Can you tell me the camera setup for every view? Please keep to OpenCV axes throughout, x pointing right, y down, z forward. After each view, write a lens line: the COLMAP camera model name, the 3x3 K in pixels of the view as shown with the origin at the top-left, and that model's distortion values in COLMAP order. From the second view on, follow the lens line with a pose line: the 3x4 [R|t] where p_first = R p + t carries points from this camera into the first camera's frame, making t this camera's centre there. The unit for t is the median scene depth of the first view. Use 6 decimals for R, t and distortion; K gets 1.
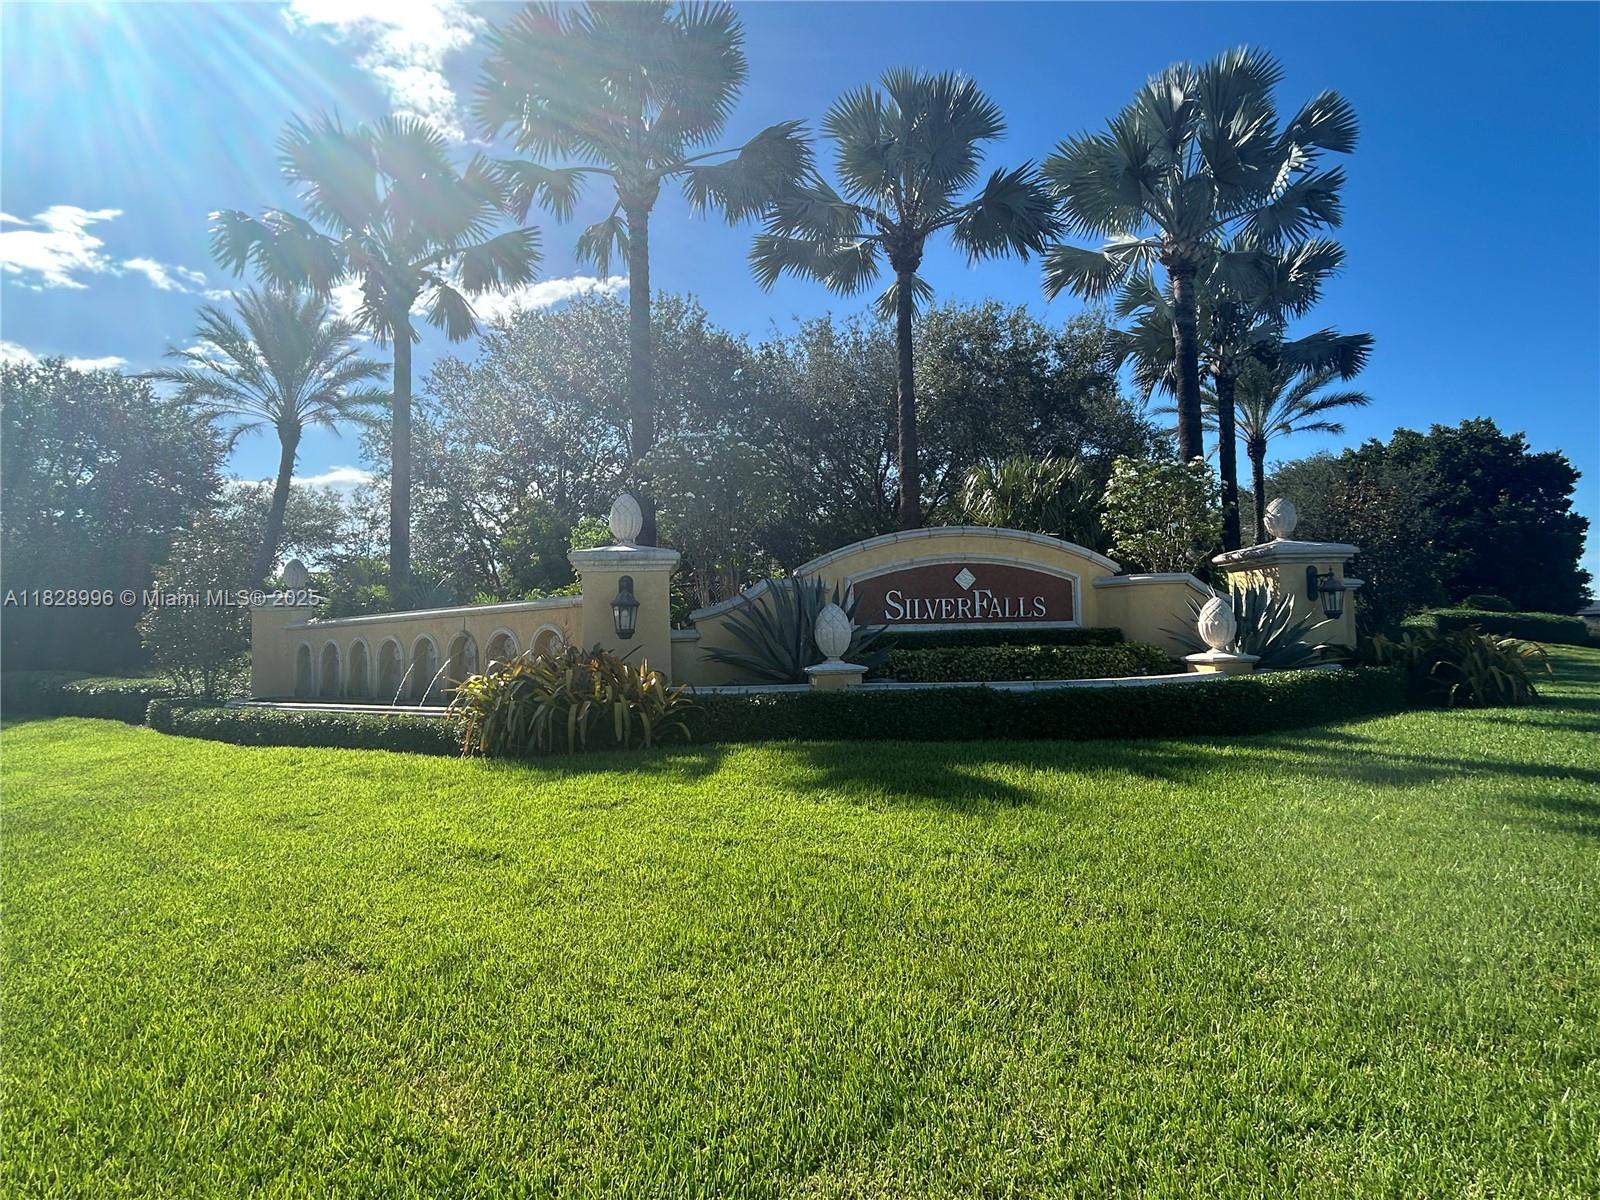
lens RADIAL K [[798.3, 0, 800.0], [0, 798.3, 600.0], [0, 0, 1]] dist [-0.001615, -0.000084]
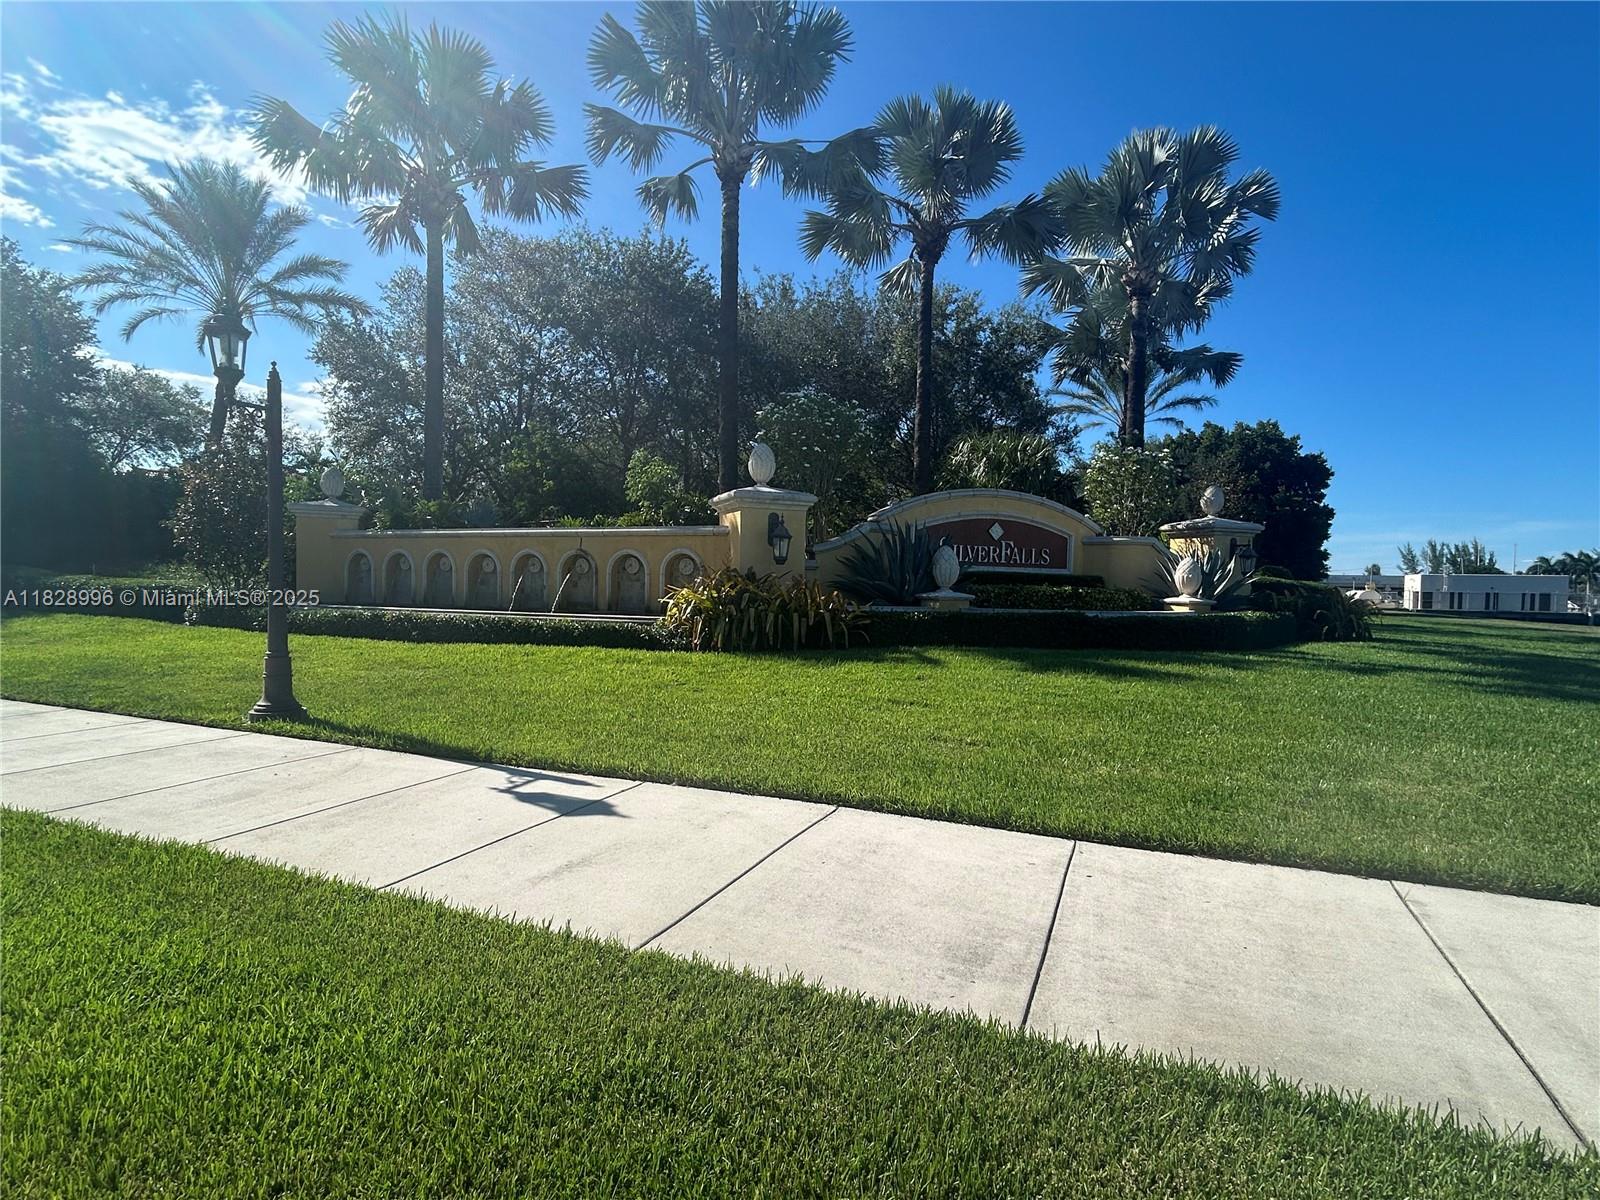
lens RADIAL K [[798.3, 0, 800.0], [0, 798.3, 600.0], [0, 0, 1]] dist [-0.001615, -0.000084]
pose [[0.973890, 0.043352, 0.222844, -0.366355], [-0.060124, 0.995801, 0.069037, 0.012939], [-0.218916, -0.080633, 0.972406, -0.166098]]
